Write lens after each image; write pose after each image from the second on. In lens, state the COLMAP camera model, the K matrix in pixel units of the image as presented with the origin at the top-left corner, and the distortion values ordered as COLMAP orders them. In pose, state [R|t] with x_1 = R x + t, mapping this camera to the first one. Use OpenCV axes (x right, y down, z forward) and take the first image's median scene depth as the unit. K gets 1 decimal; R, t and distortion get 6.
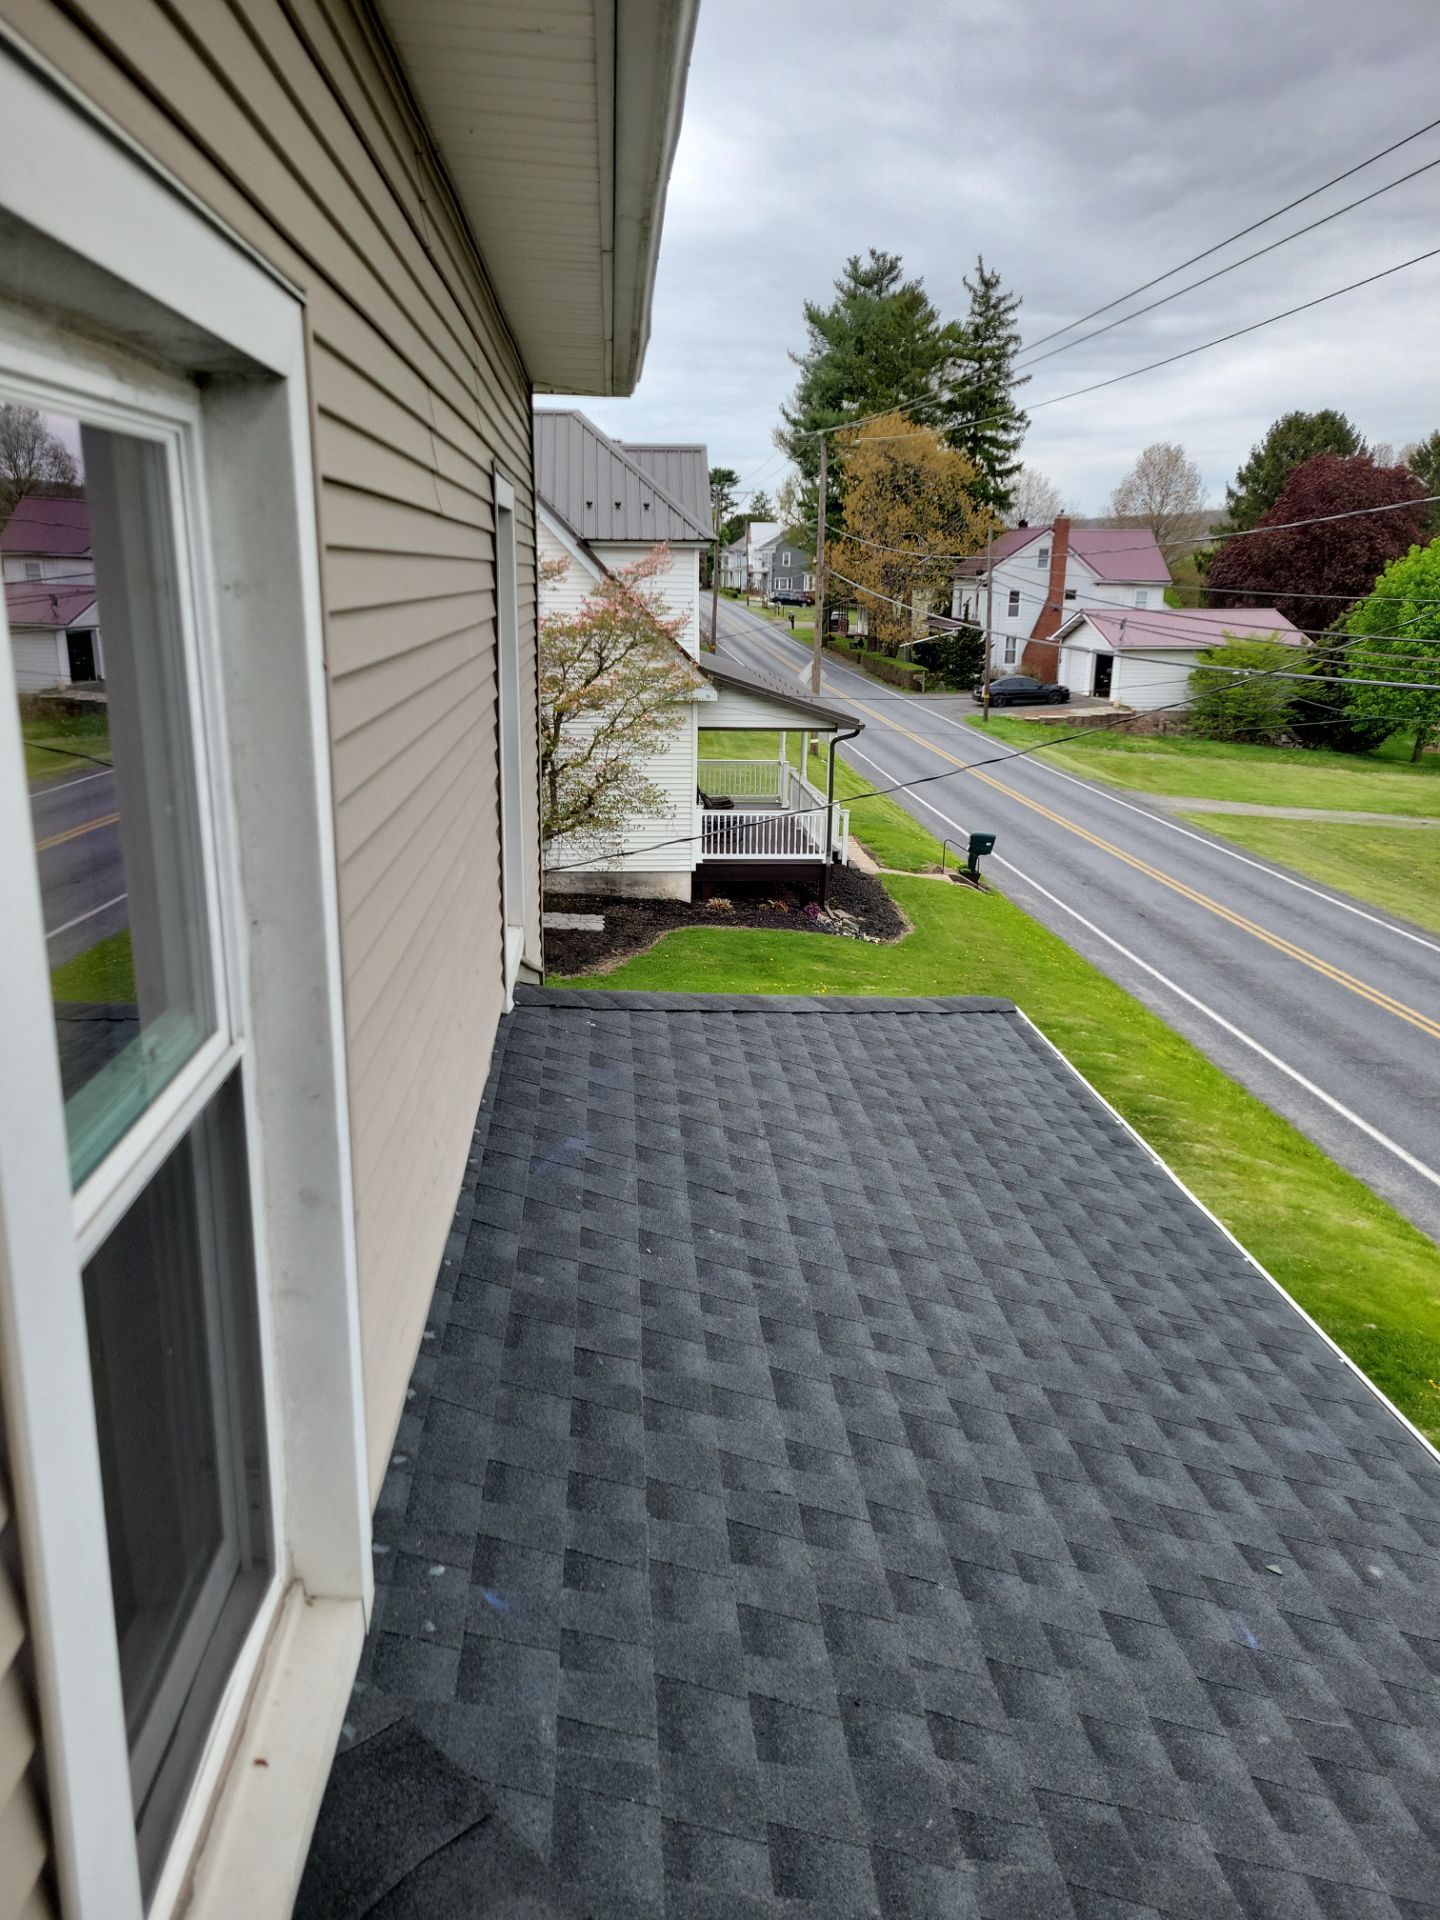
lens RADIAL K [[1424.6, 0, 695.3], [0, 1424.6, 962.5], [0, 0, 1]] dist [0.006695, 0.004156]
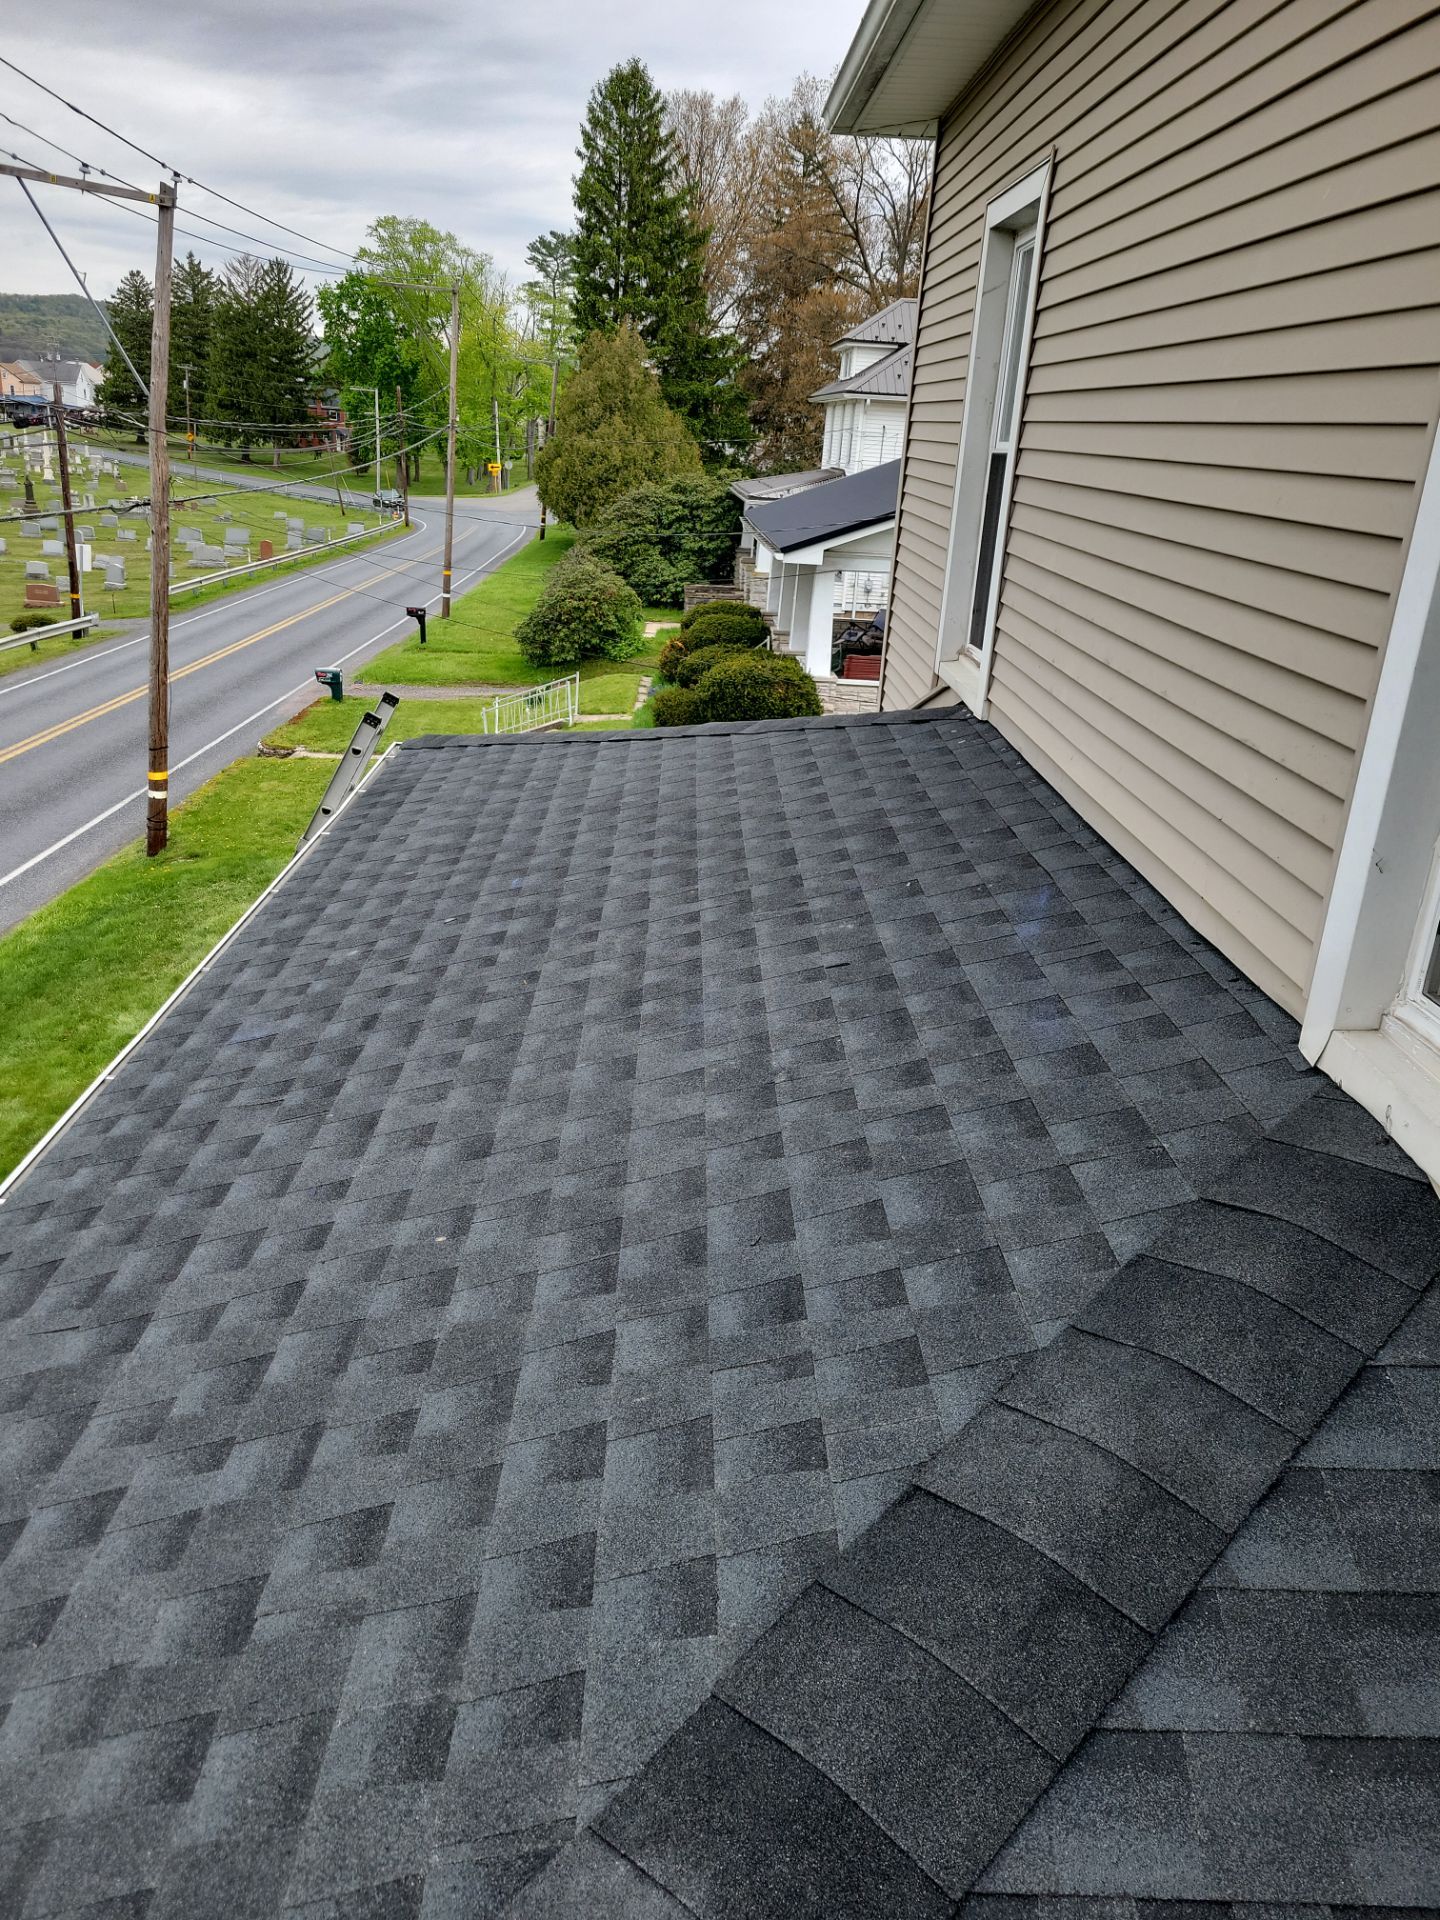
lens RADIAL K [[1424.6, 0, 695.3], [0, 1424.6, 962.5], [0, 0, 1]] dist [0.006695, 0.004156]
pose [[-0.995657, -0.090362, 0.022380, 0.082551], [-0.059269, 0.800700, 0.596126, -0.318698], [-0.071787, 0.592211, -0.802579, 1.634232]]
